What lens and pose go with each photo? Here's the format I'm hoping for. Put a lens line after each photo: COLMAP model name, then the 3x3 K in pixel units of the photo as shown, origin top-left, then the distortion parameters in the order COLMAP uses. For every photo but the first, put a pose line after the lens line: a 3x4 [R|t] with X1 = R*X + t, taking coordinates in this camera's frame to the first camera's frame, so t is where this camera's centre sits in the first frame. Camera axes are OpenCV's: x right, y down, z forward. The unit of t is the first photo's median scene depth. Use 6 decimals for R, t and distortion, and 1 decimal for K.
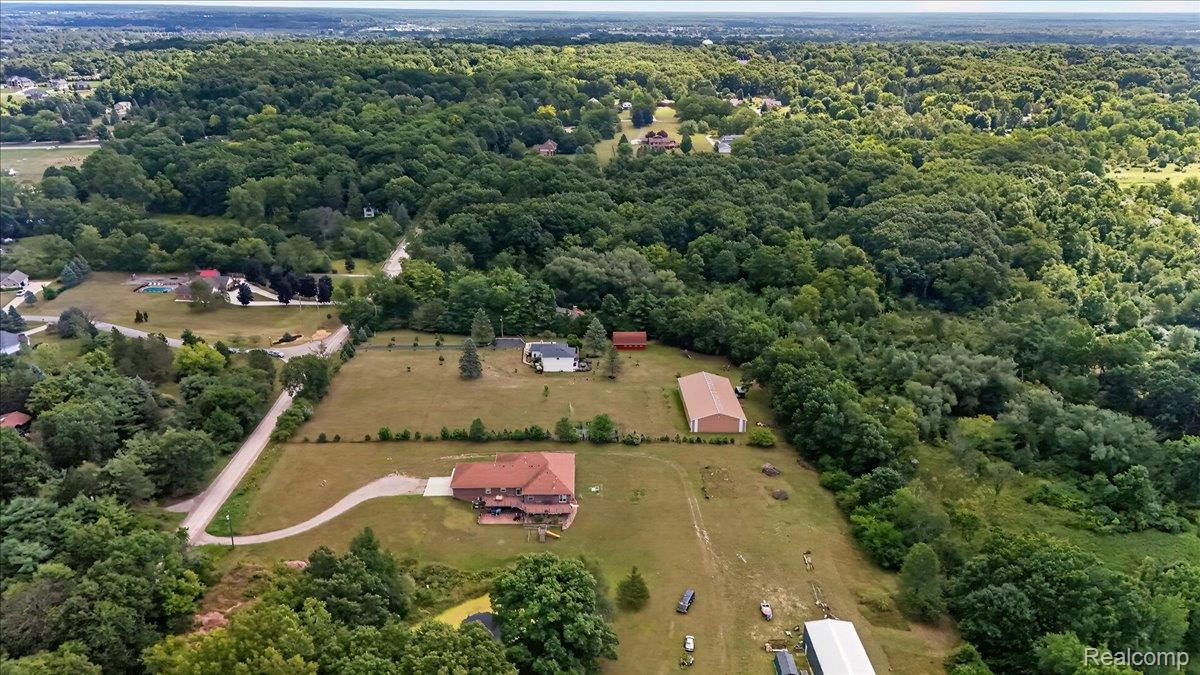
lens RADIAL K [[884.3, 0, 600.0], [0, 884.3, 337.5], [0, 0, 1]] dist [0.039786, -0.006289]
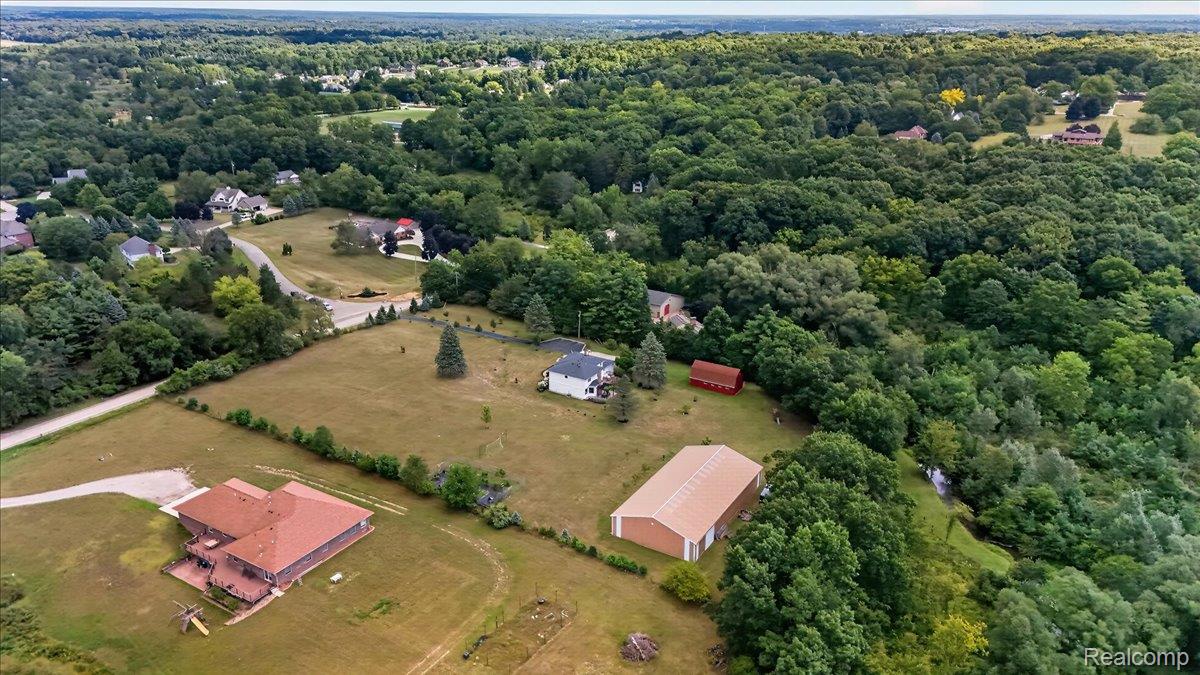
lens RADIAL K [[884.3, 0, 600.0], [0, 884.3, 337.5], [0, 0, 1]] dist [0.039786, -0.006289]
pose [[0.835854, 0.185450, -0.516678, 0.327880], [-0.191090, 0.980637, 0.042843, -0.041298], [0.514618, 0.062921, 0.855107, 0.409242]]
